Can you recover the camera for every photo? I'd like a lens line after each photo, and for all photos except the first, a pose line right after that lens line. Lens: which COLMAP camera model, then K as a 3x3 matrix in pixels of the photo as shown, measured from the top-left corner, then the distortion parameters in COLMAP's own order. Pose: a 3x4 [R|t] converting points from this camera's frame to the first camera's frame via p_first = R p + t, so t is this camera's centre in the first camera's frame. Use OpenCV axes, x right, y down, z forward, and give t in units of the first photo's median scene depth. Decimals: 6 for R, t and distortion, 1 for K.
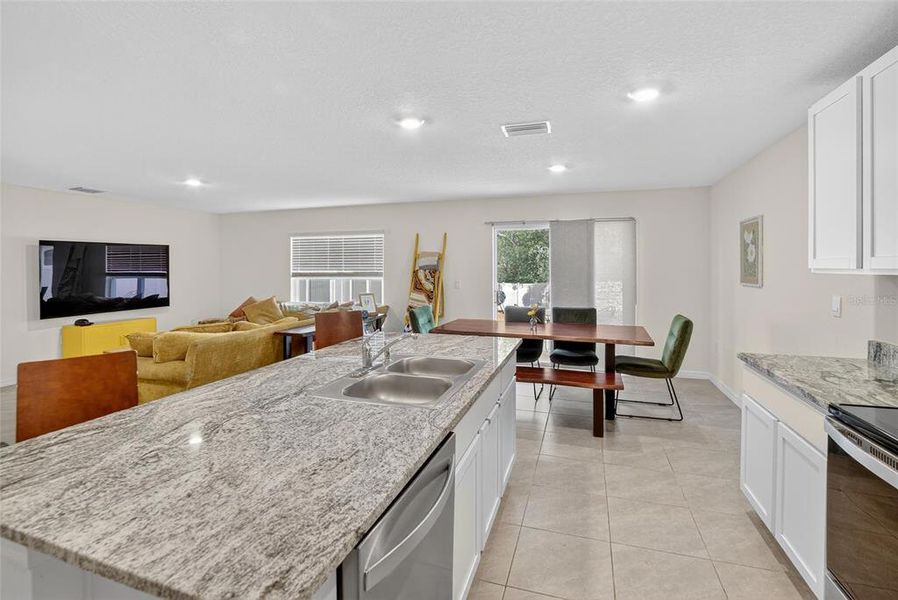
lens RADIAL K [[408.2, 0, 433.9], [0, 408.2, 270.5], [0, 0, 1]] dist [-0.016420, 0.000448]
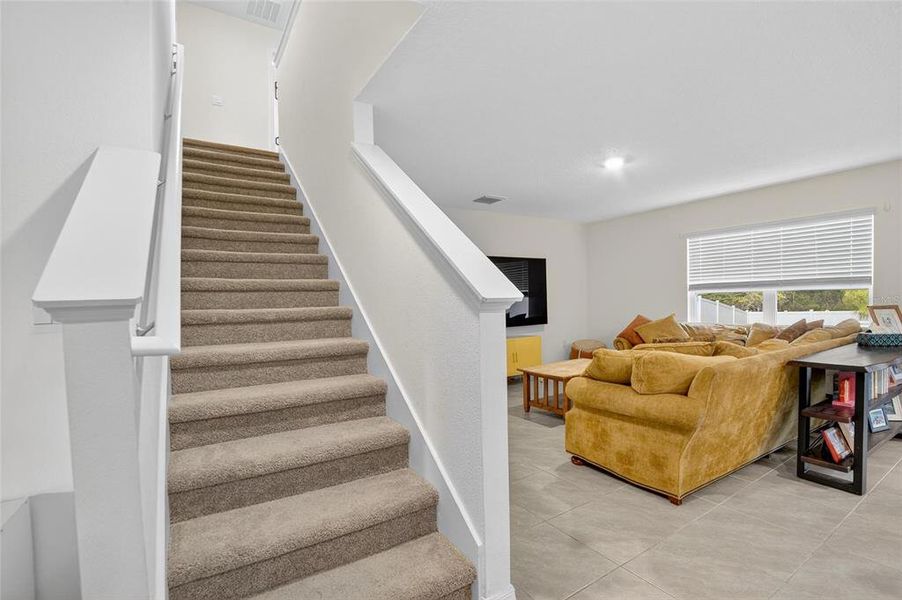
lens RADIAL K [[410.0, 0, 451.2], [0, 410.0, 301.3], [0, 0, 1]] dist [-0.016420, 0.000448]
pose [[0.790164, -0.014135, -0.612732, -0.275757], [0.016392, 0.999864, -0.001927, 0.036520], [0.612676, -0.008522, 0.790288, 0.140163]]
